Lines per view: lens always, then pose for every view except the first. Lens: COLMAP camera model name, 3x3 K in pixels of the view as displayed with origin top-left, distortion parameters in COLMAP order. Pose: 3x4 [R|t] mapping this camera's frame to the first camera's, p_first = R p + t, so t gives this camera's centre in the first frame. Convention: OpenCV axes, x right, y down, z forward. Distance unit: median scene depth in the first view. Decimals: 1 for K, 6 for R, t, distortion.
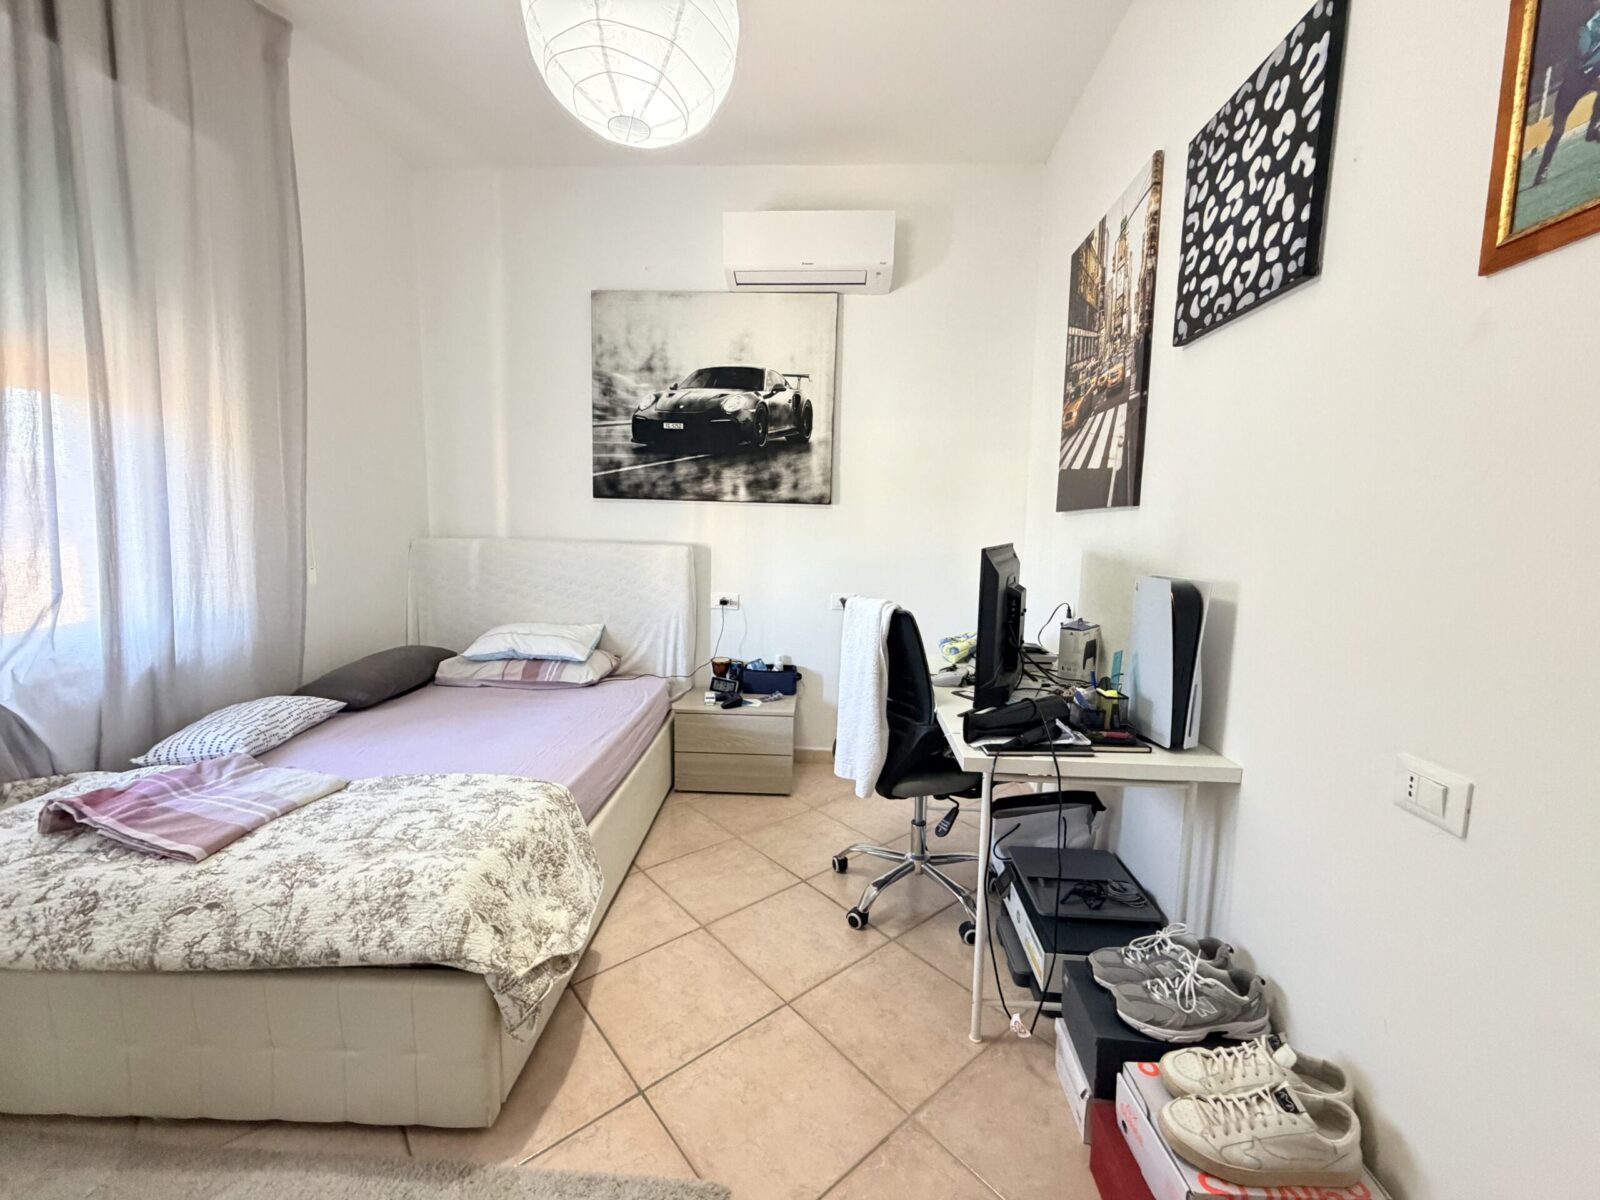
lens RADIAL K [[637.5, 0, 802.5], [0, 637.5, 600.1], [0, 0, 1]] dist [-0.000372, 0.000452]
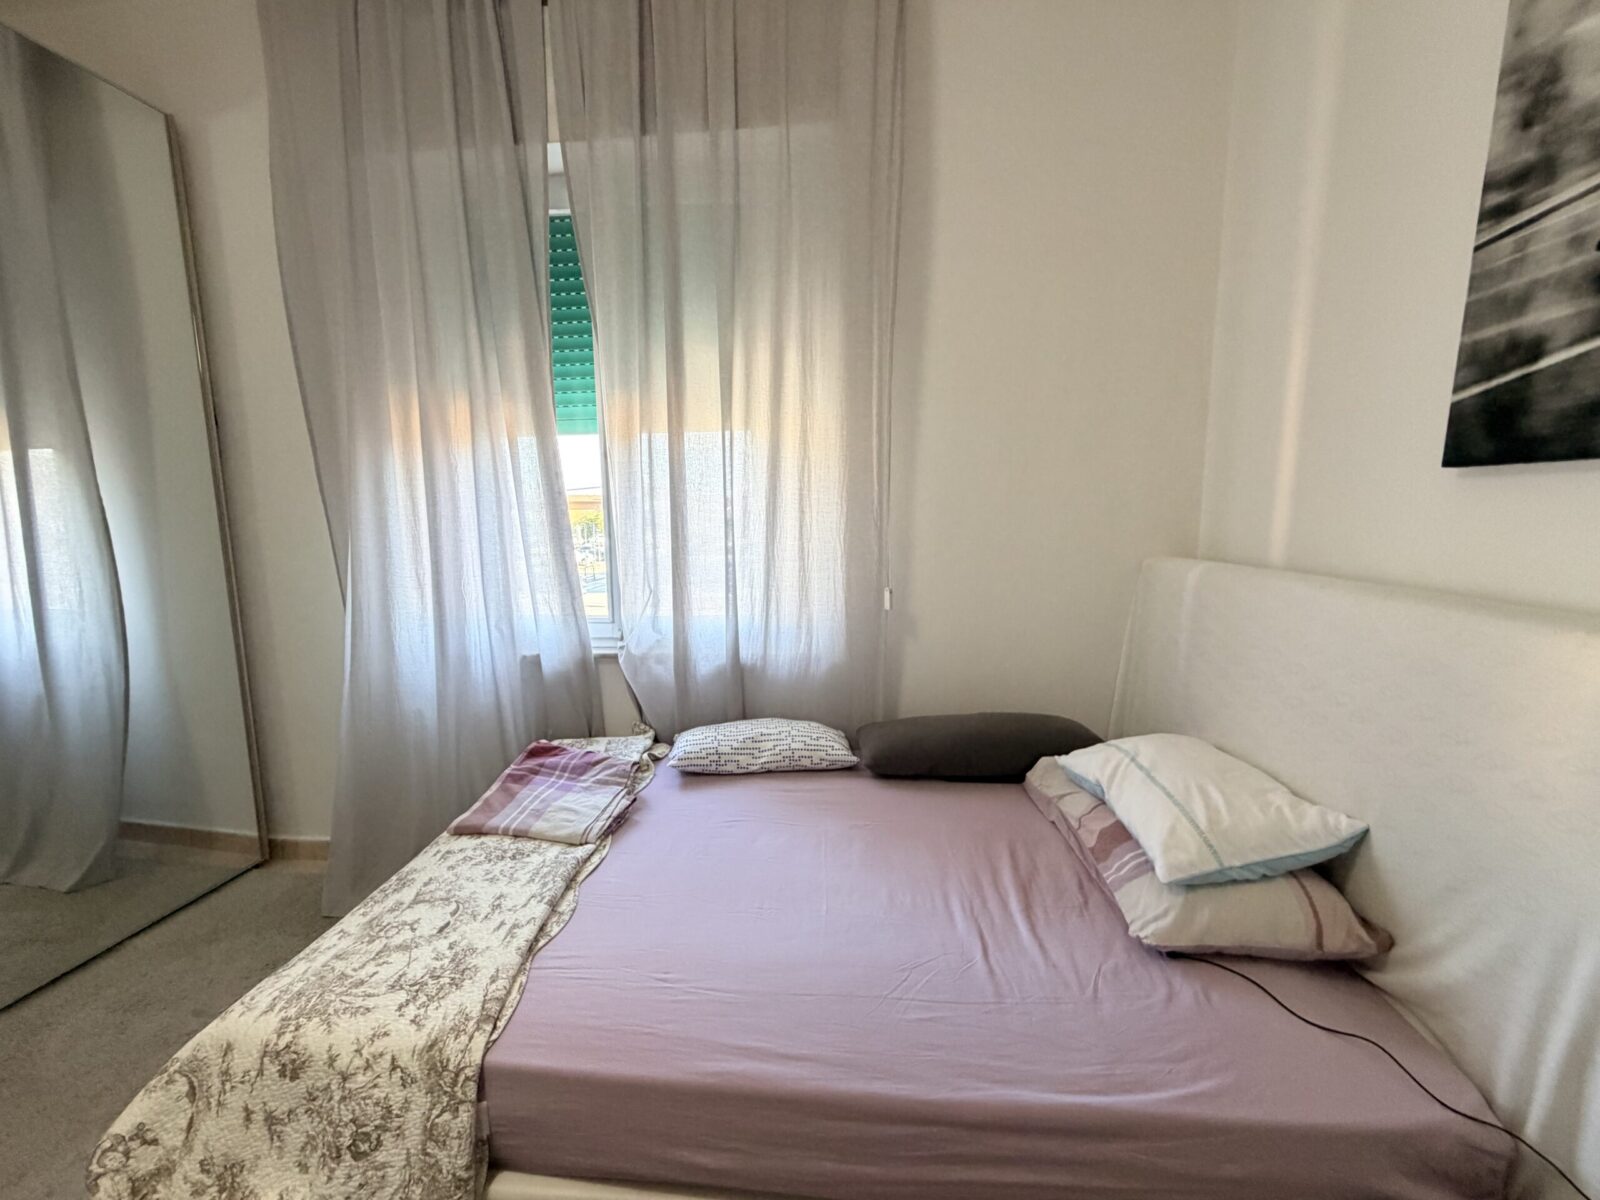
lens RADIAL K [[637.5, 0, 794.0], [0, 637.5, 602.0], [0, 0, 1]] dist [-0.000372, 0.000452]
pose [[-0.067943, 0.124568, -0.989882, 0.073058], [-0.110270, 0.985159, 0.131542, -0.152982], [0.991577, 0.118092, -0.053199, 1.087691]]
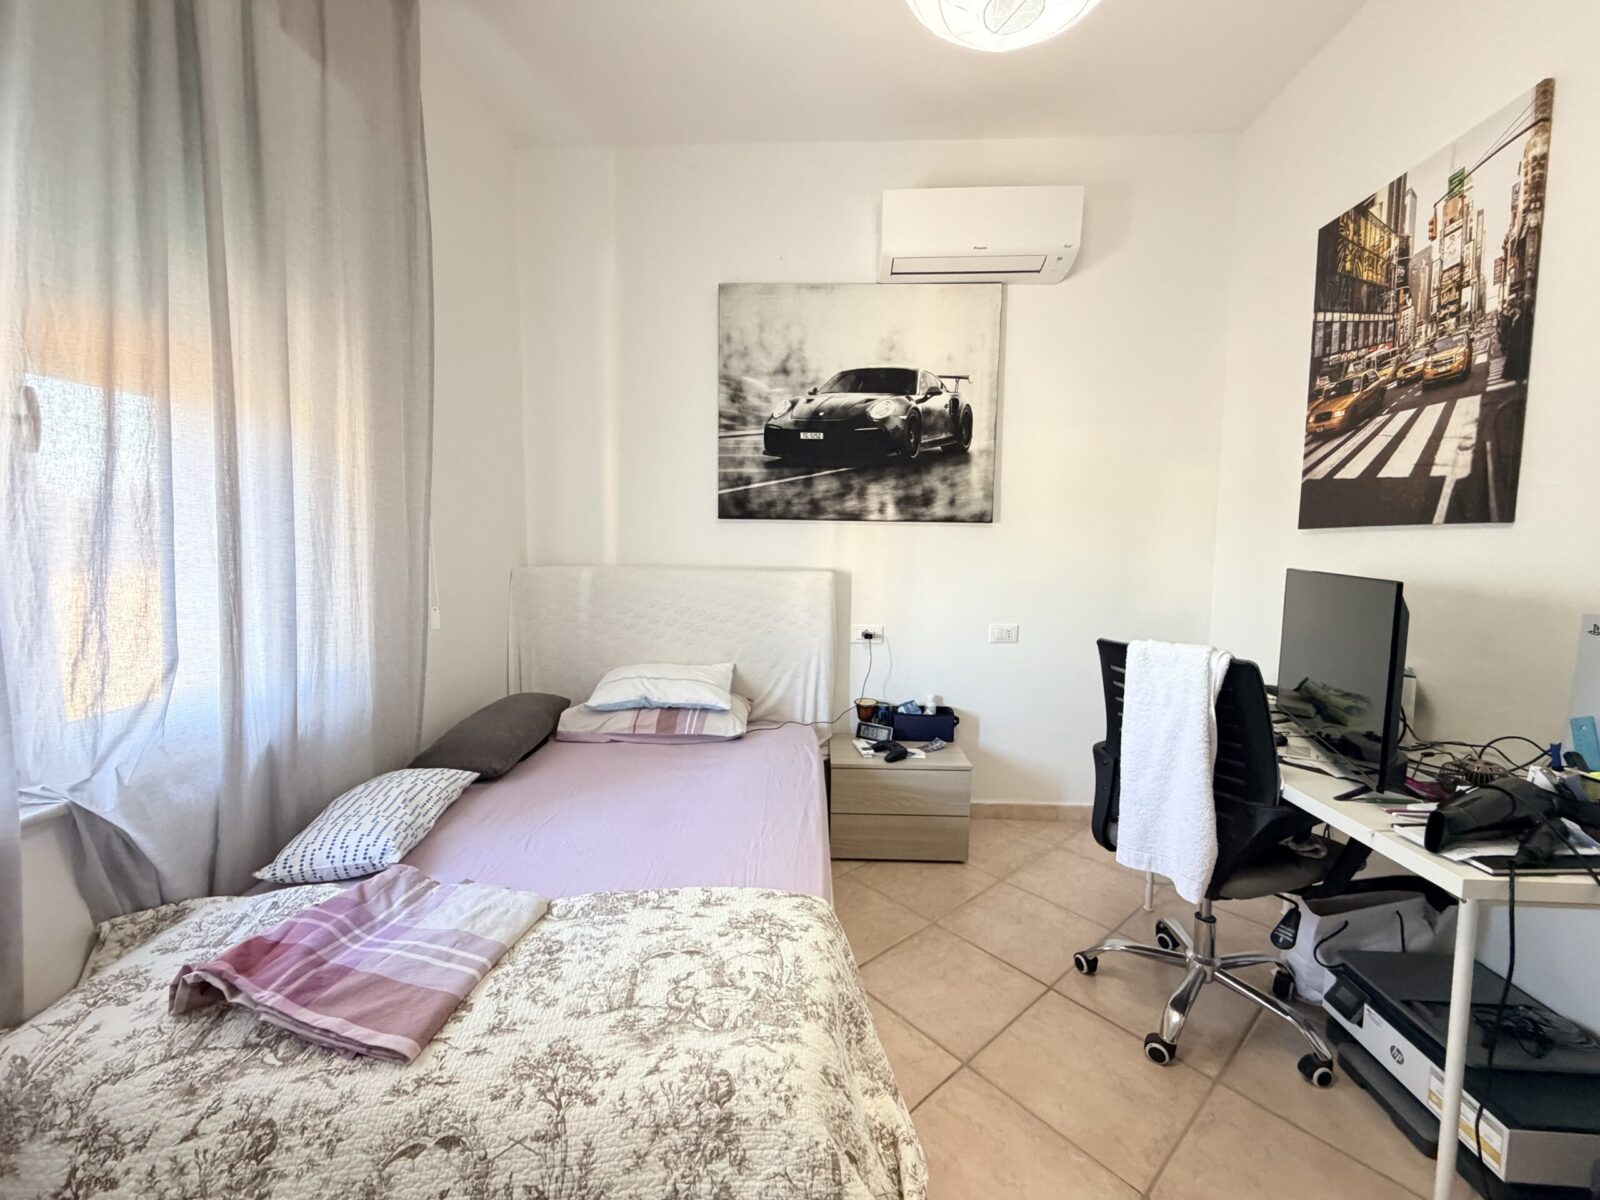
lens RADIAL K [[637.5, 0, 802.4], [0, 637.5, 599.6], [0, 0, 1]] dist [-0.000372, 0.000452]
pose [[0.999902, -0.013081, 0.004927, -0.349291], [0.013194, 0.999632, -0.023712, -0.042789], [-0.004615, 0.023775, 0.999707, 0.201225]]
